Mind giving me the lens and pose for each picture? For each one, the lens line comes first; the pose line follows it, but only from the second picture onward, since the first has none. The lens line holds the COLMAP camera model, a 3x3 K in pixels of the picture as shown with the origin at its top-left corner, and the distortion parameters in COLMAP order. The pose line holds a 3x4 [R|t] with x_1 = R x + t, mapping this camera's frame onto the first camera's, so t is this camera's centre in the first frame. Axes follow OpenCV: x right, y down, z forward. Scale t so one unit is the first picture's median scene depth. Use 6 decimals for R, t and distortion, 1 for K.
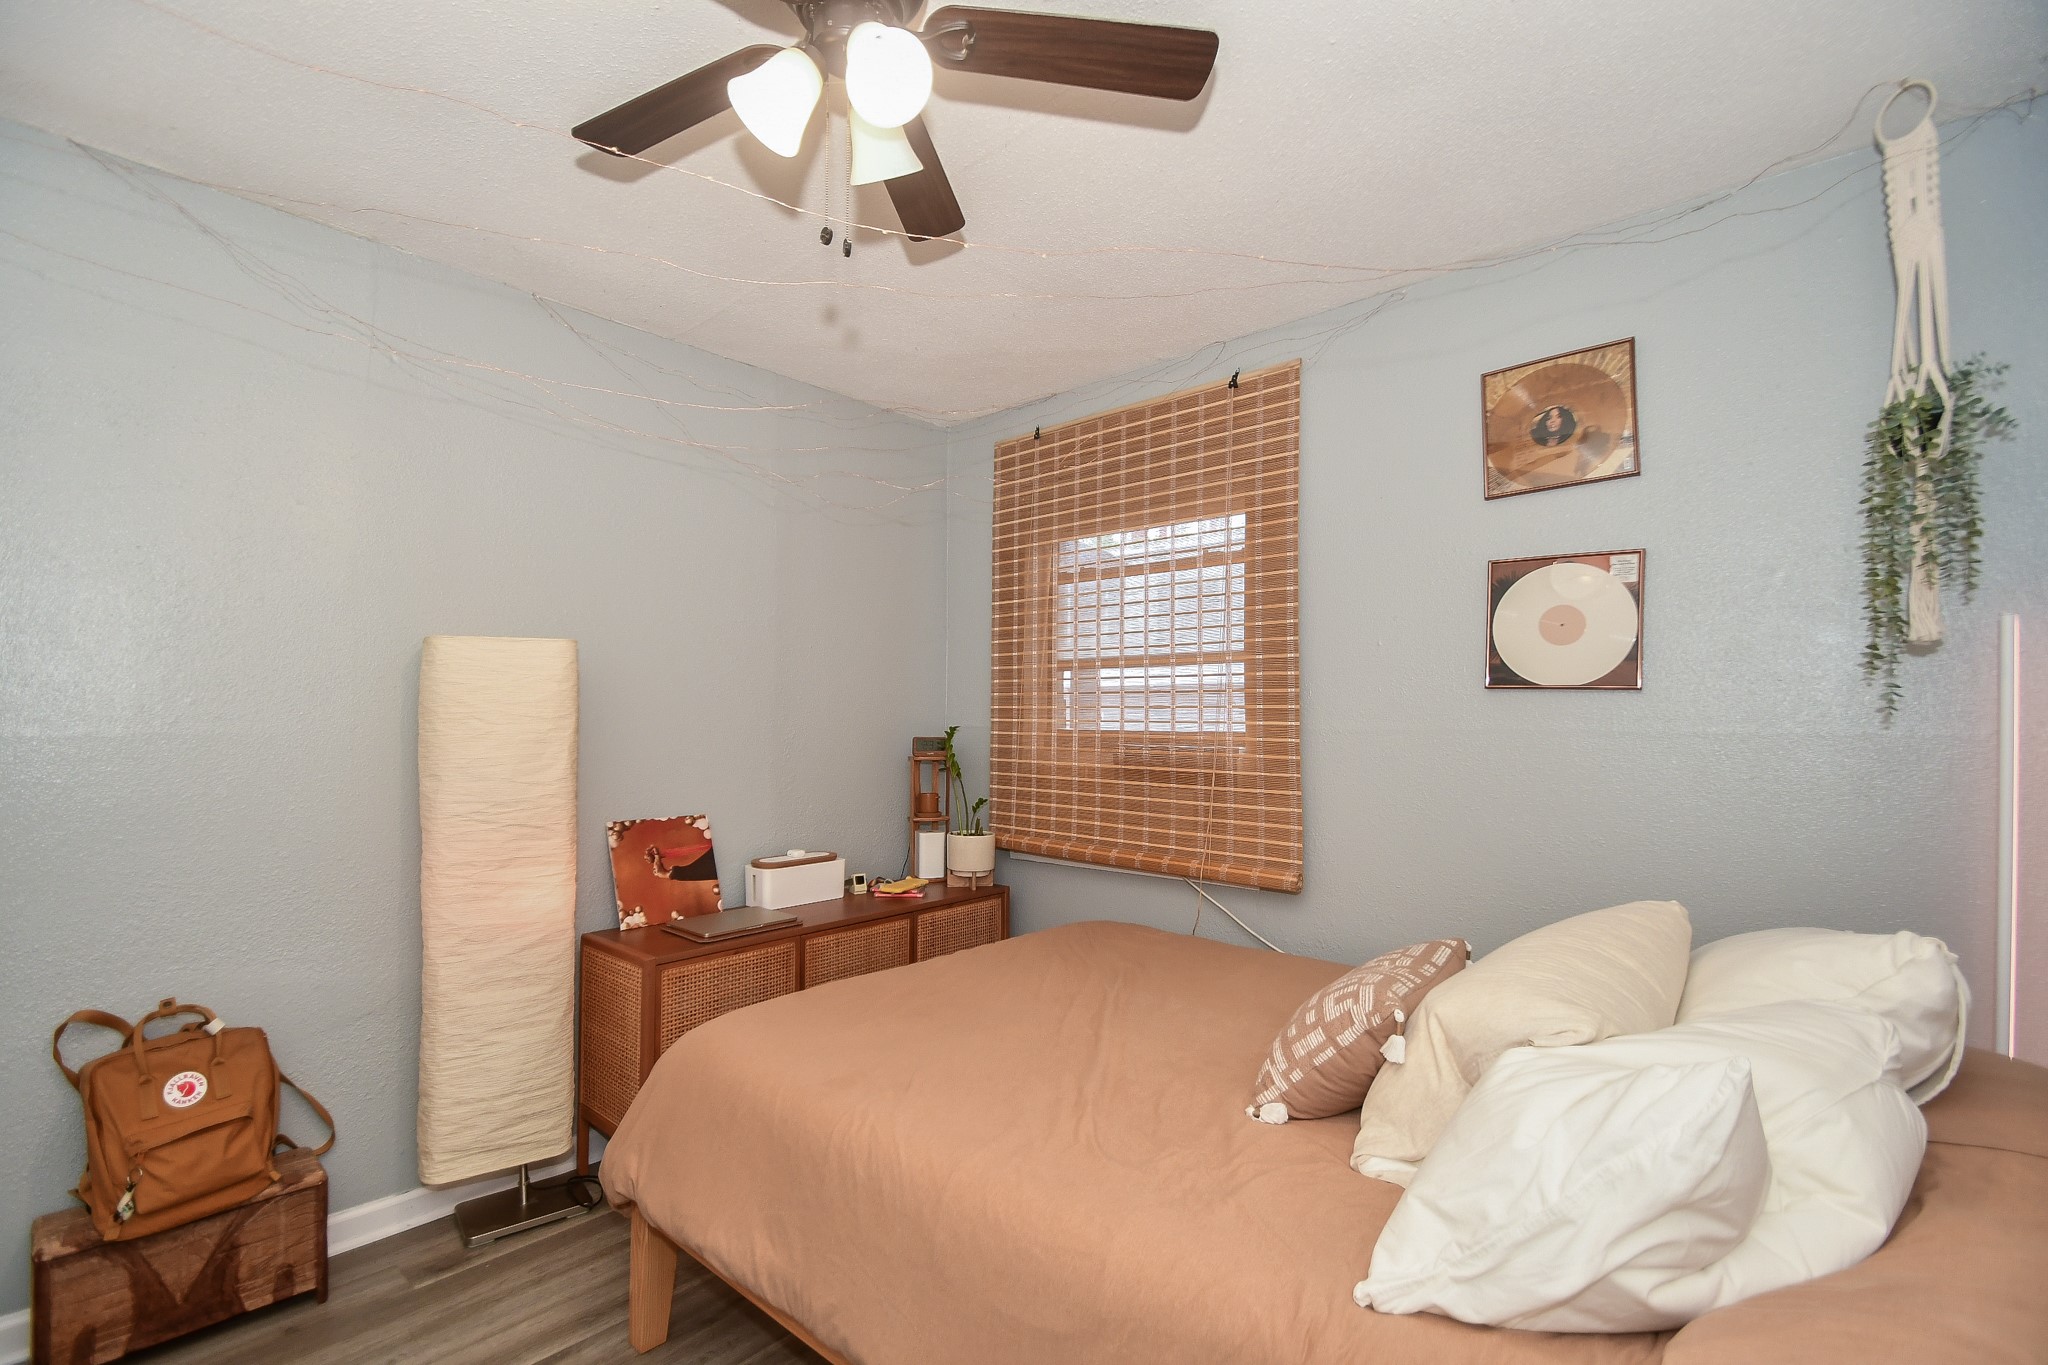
lens RADIAL K [[900.7, 0, 1004.9], [0, 900.7, 694.3], [0, 0, 1]] dist [0.019774, -0.015859]
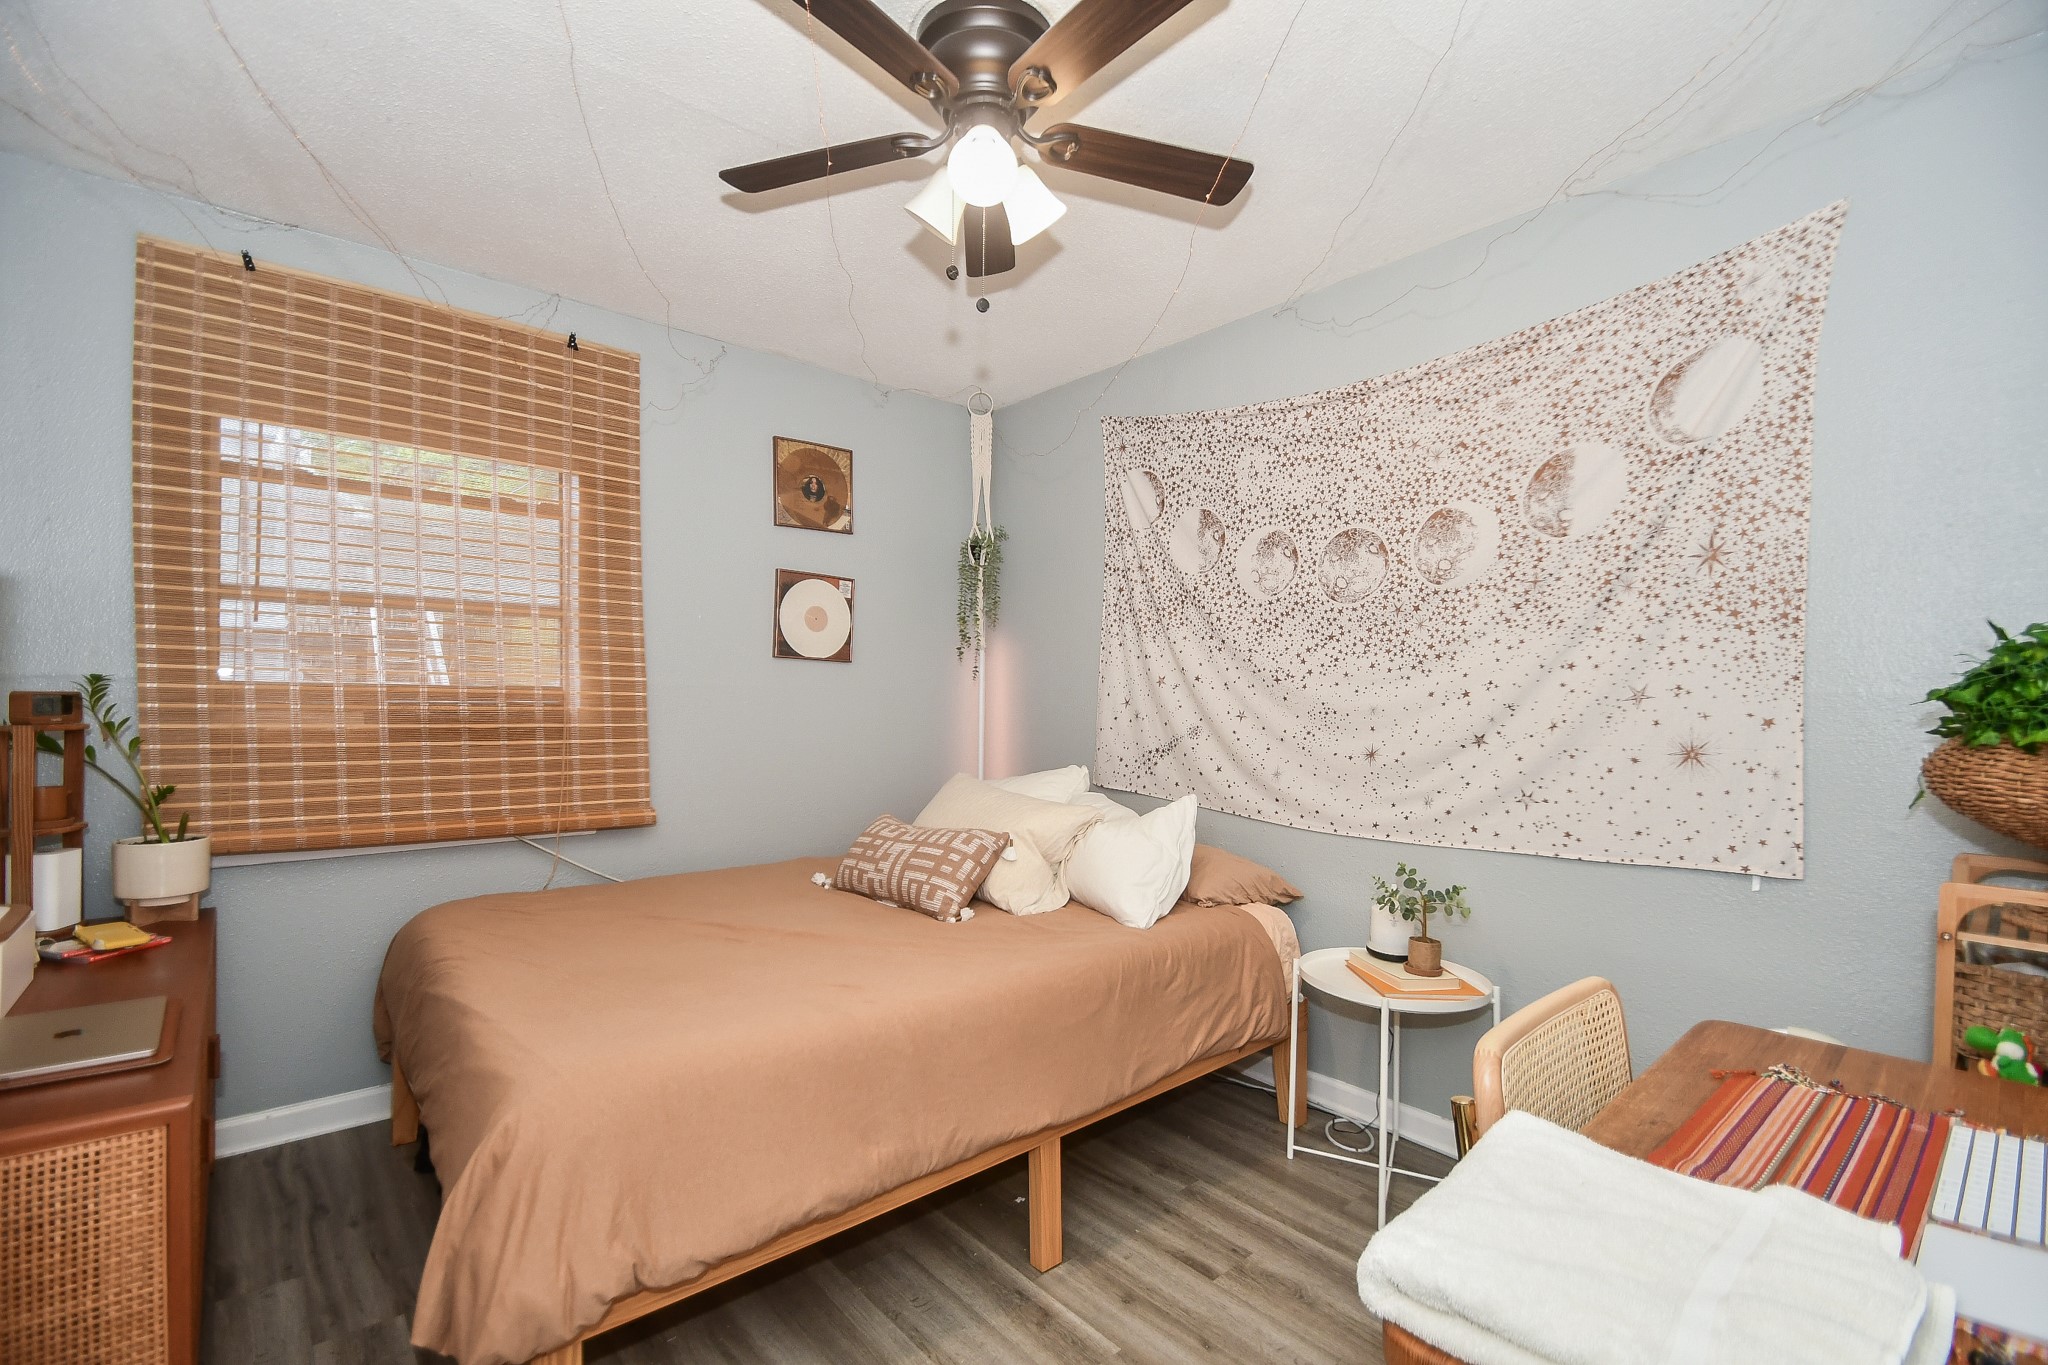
lens RADIAL K [[886.1, 0, 978.6], [0, 886.1, 691.2], [0, 0, 1]] dist [0.021973, -0.013797]
pose [[0.167594, 0.001725, 0.985855, -0.677685], [-0.042736, 0.999071, 0.005517, 0.021881], [-0.984929, -0.043056, 0.167512, 0.373045]]
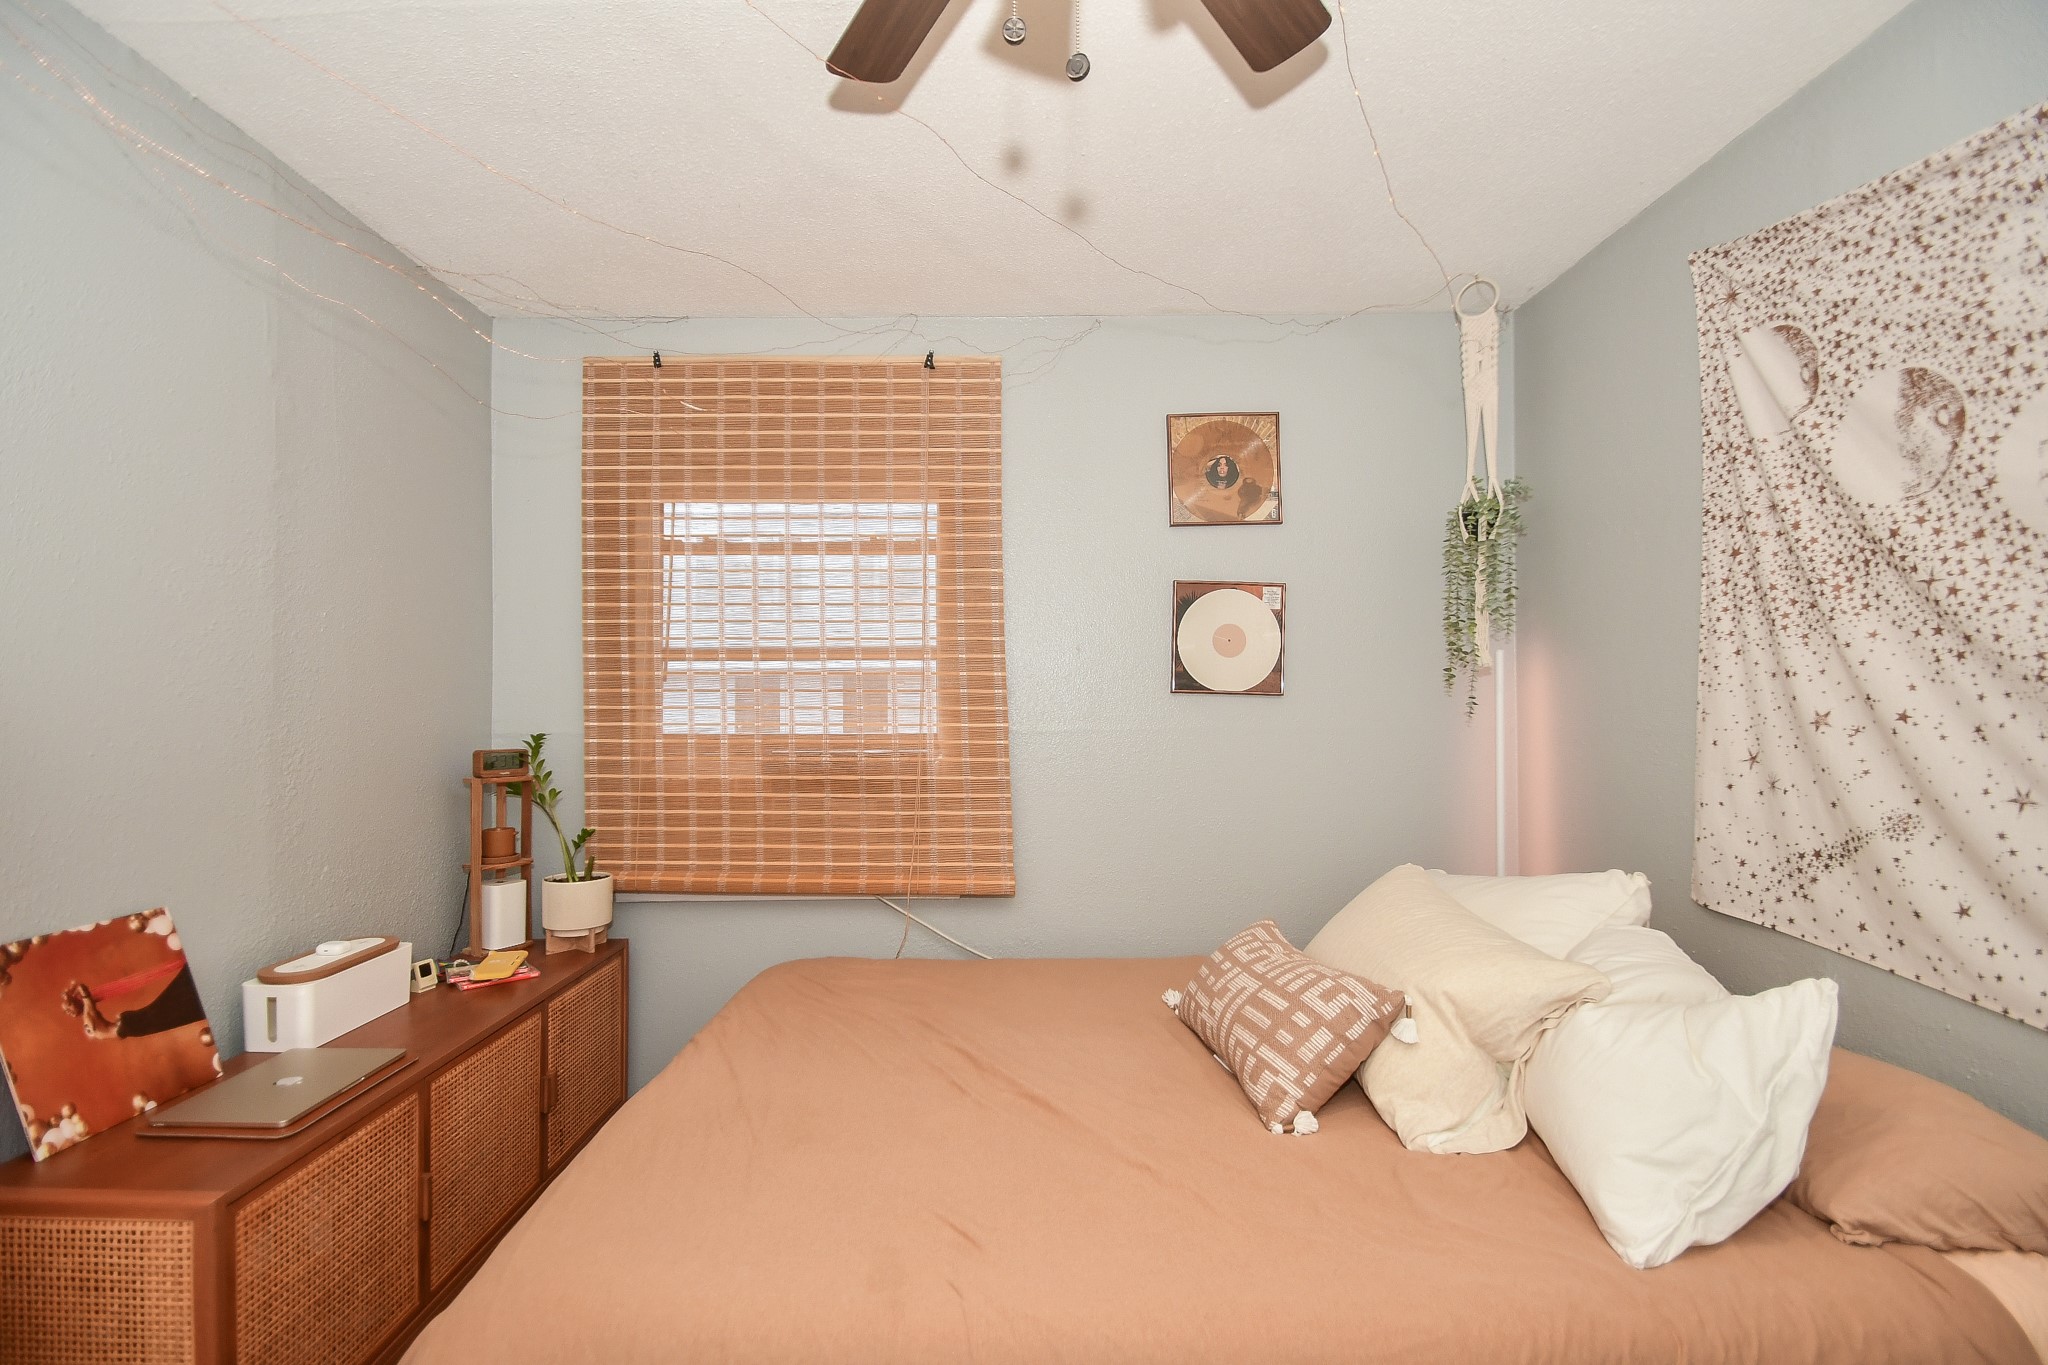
lens RADIAL K [[903.7, 0, 999.4], [0, 903.7, 698.0], [0, 0, 1]] dist [0.019572, -0.014923]
pose [[0.746812, 0.001177, 0.665034, -0.325765], [-0.013054, 0.999832, 0.012890, -0.009902], [-0.664907, -0.018307, 0.746702, 0.248029]]
